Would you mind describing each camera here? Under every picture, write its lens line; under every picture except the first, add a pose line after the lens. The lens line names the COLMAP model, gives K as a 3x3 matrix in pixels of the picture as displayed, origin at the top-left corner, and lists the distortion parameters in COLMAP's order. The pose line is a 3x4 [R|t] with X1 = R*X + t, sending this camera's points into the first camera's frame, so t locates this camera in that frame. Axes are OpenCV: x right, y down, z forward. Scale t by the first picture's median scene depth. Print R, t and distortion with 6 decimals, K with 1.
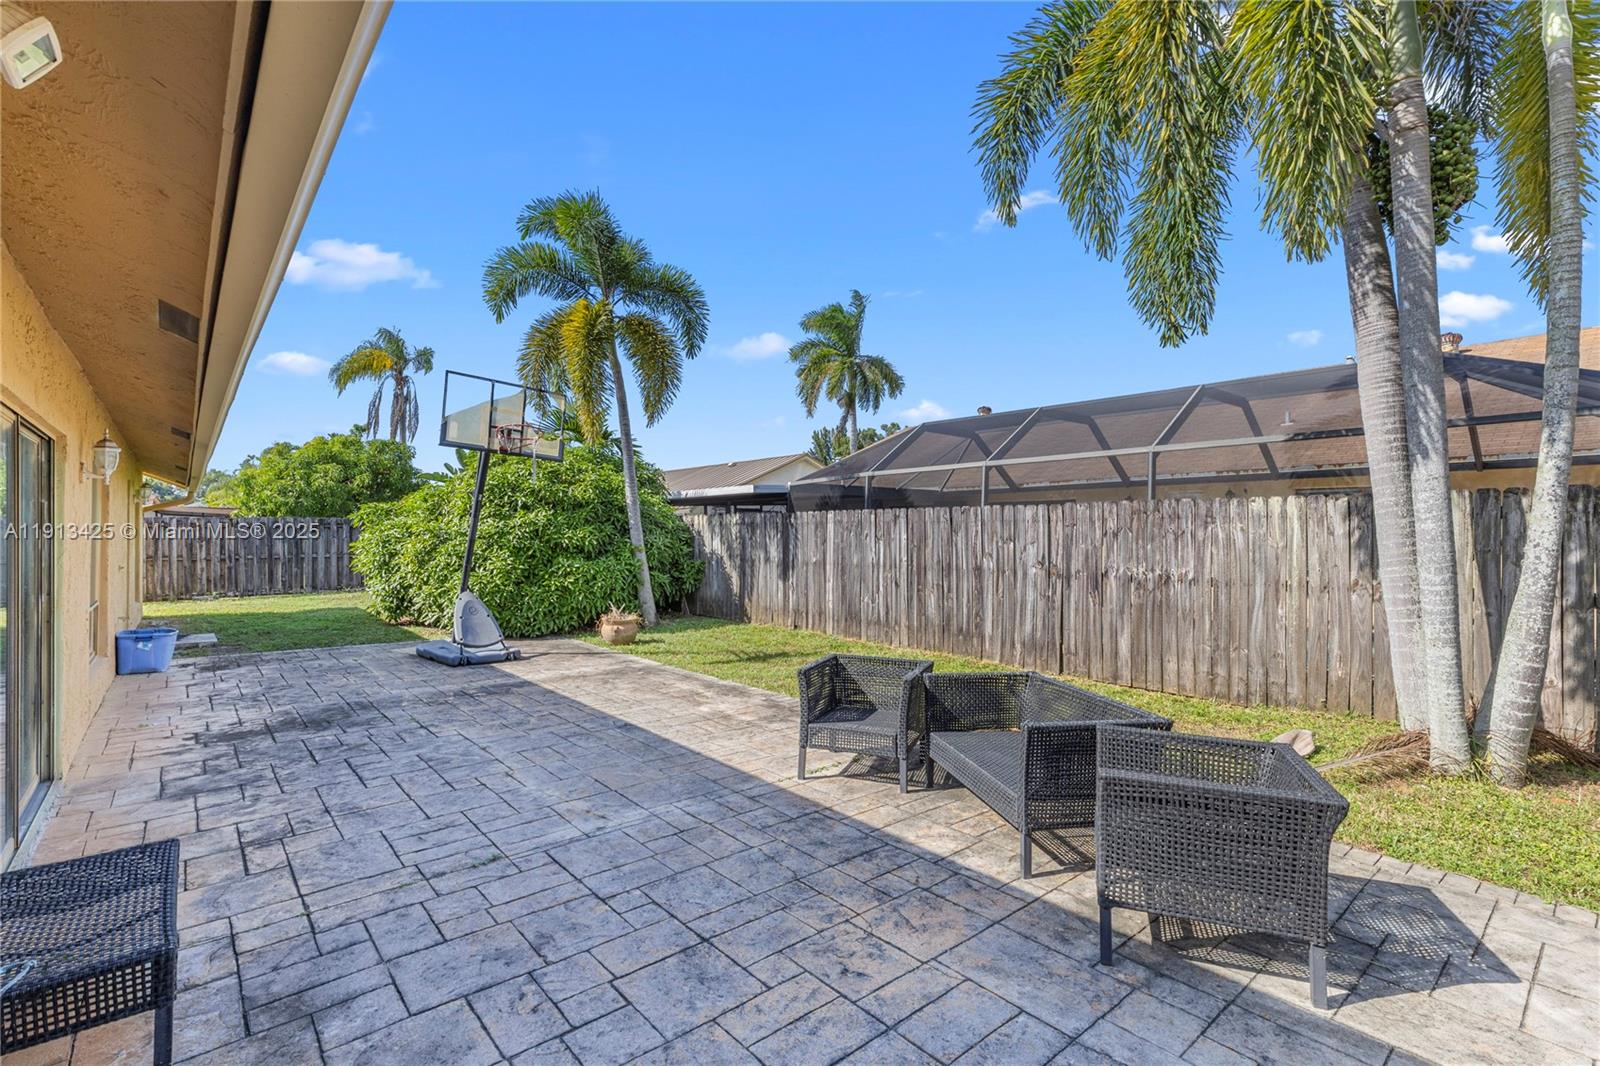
lens RADIAL K [[722.7, 0, 801.7], [0, 722.7, 522.4], [0, 0, 1]] dist [0.005982, 0.002267]
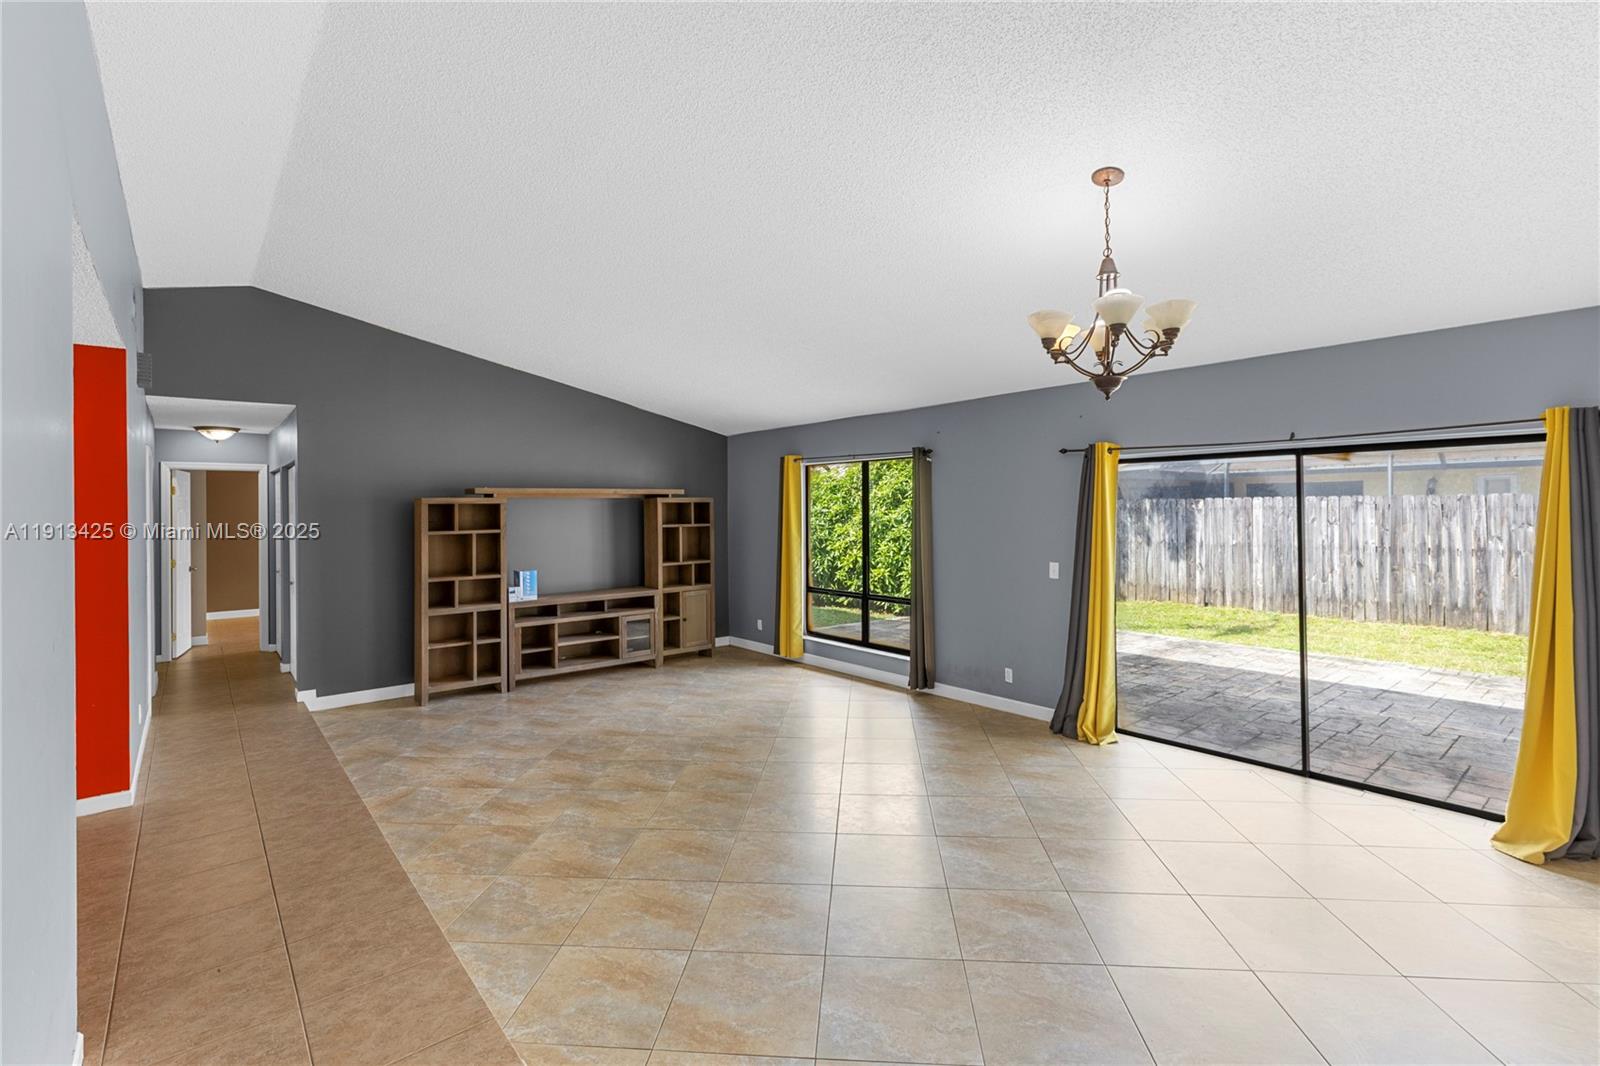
lens RADIAL K [[725.8, 0, 808.0], [0, 725.8, 504.5], [0, 0, 1]] dist [0.003279, 0.000924]
pose [[0.999895, -0.012489, -0.007300, -0.749009], [0.012553, 0.999883, 0.008767, -0.027702], [0.007190, -0.008858, 0.999935, -0.118421]]
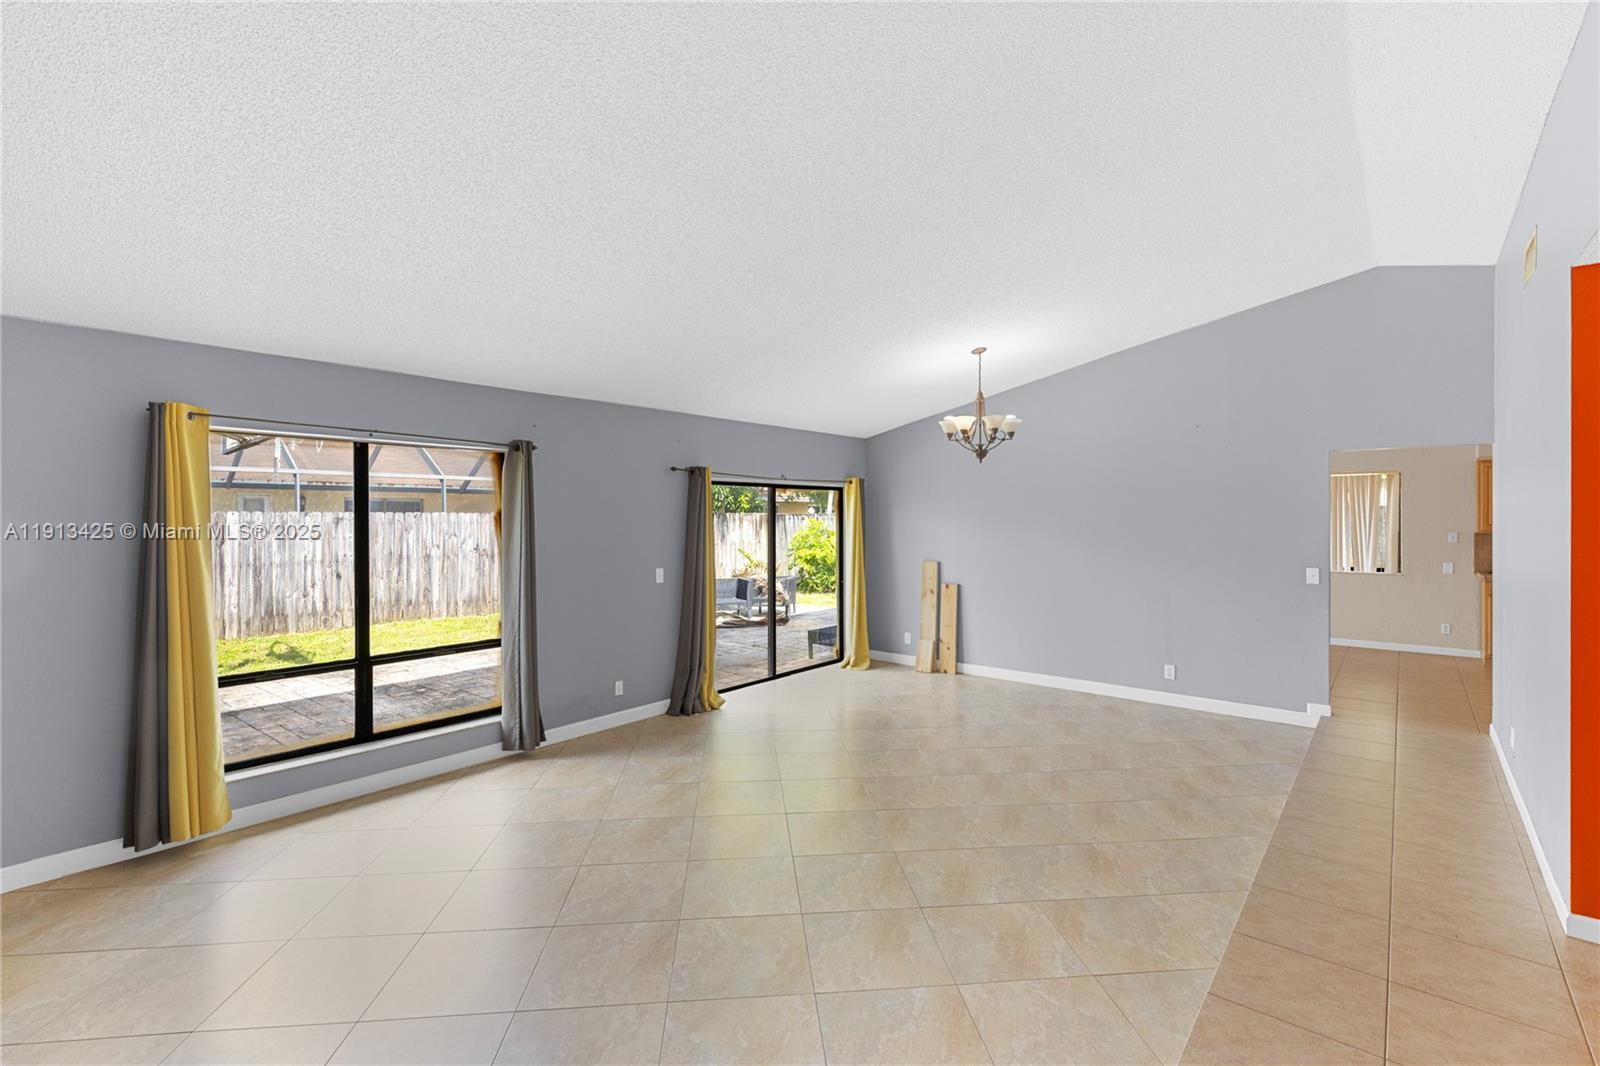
lens RADIAL K [[722.7, 0, 801.7], [0, 722.7, 522.4], [0, 0, 1]] dist [0.005982, 0.002267]
pose [[-0.163368, -0.007991, 0.986533, -1.237961], [-0.011201, 0.999918, 0.006244, -0.019257], [-0.986502, -0.010030, -0.163444, 0.484896]]
